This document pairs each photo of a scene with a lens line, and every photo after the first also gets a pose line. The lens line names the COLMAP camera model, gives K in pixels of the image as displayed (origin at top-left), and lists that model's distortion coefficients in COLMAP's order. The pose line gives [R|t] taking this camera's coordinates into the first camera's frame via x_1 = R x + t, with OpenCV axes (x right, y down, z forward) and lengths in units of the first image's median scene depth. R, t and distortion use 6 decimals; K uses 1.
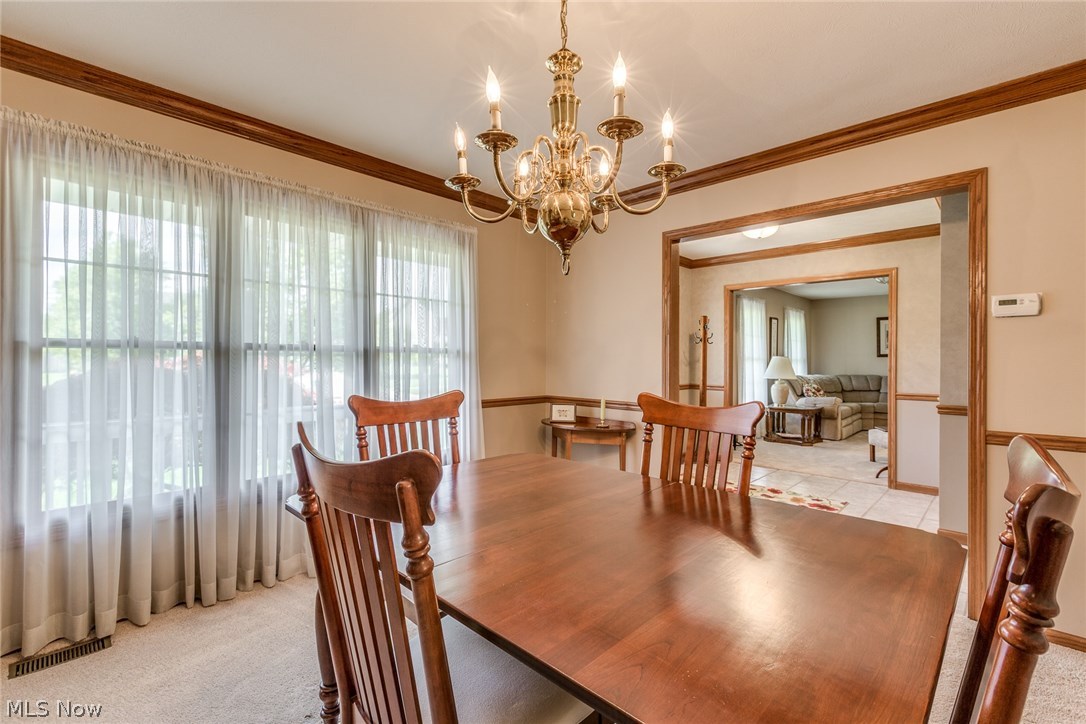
lens RADIAL K [[484.5, 0, 543.6], [0, 484.5, 360.2], [0, 0, 1]] dist [0.001574, -0.000792]
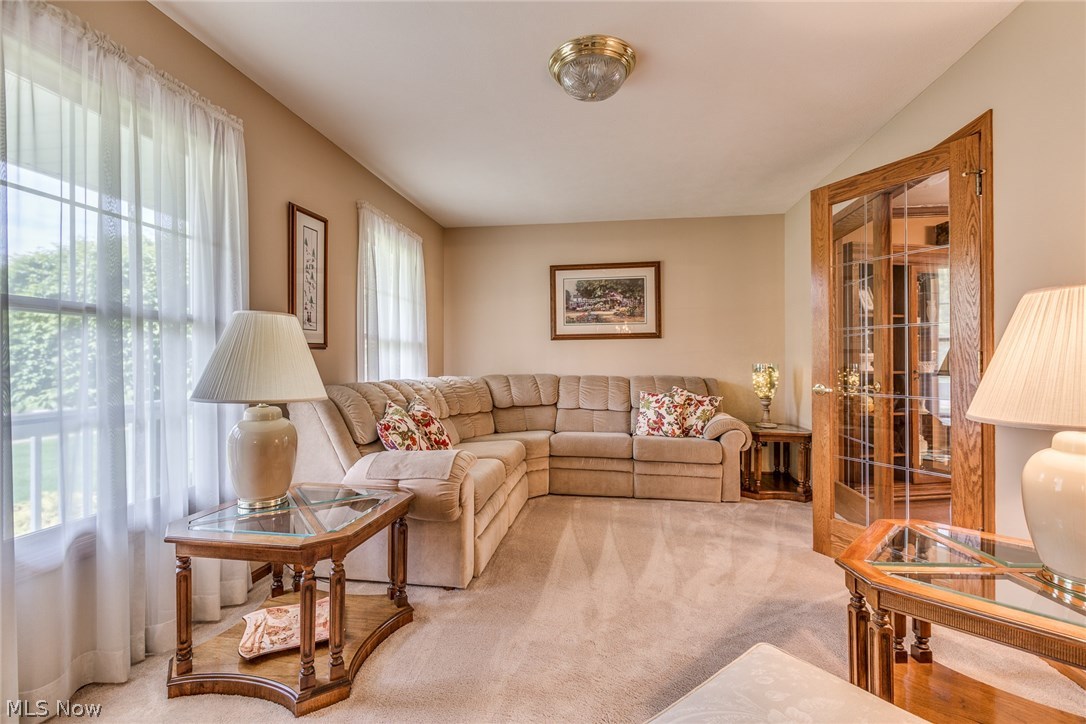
lens RADIAL K [[484.5, 0, 543.6], [0, 484.5, 360.2], [0, 0, 1]] dist [0.001574, -0.000792]
pose [[0.817856, -0.006986, 0.575381, 0.387823], [0.005570, 0.999976, 0.004224, 0.013752], [-0.575396, -0.000250, 0.817875, 0.590081]]
